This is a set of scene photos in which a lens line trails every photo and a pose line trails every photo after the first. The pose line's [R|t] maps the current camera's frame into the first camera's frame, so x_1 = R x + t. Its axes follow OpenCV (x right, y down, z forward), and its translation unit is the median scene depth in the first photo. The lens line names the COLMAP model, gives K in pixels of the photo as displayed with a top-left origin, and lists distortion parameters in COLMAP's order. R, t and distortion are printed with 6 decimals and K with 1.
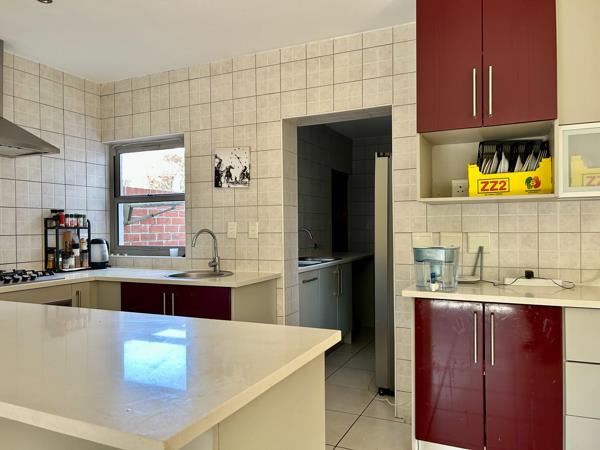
lens RADIAL K [[455.5, 0, 296.6], [0, 455.5, 230.4], [0, 0, 1]] dist [0.073457, -0.071150]
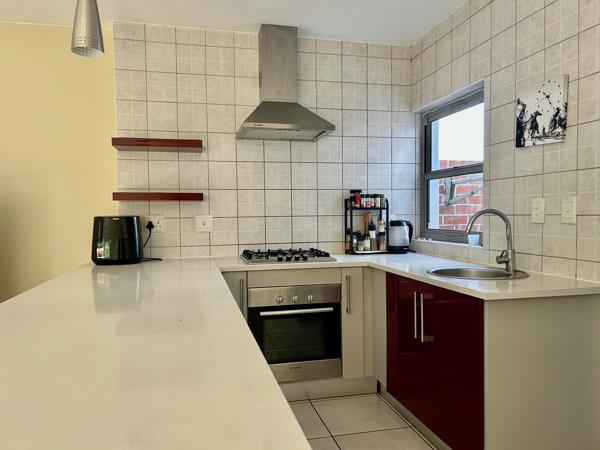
lens RADIAL K [[455.5, 0, 294.8], [0, 455.5, 228.9], [0, 0, 1]] dist [0.073457, -0.071150]
pose [[0.618240, 0.030210, -0.785409, 0.164882], [-0.000984, 0.999290, 0.037662, 0.001234], [0.785989, -0.022511, 0.617831, 0.313676]]
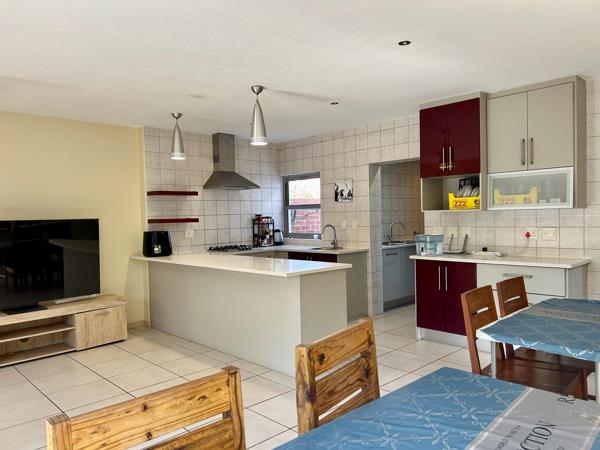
lens RADIAL K [[455.5, 0, 299.5], [0, 455.5, 234.3], [0, 0, 1]] dist [0.073457, -0.071150]
pose [[0.932958, 0.002183, -0.359978, 0.346307], [0.012813, 0.999147, 0.039269, -0.036720], [0.359757, -0.041248, 0.932134, -0.755126]]
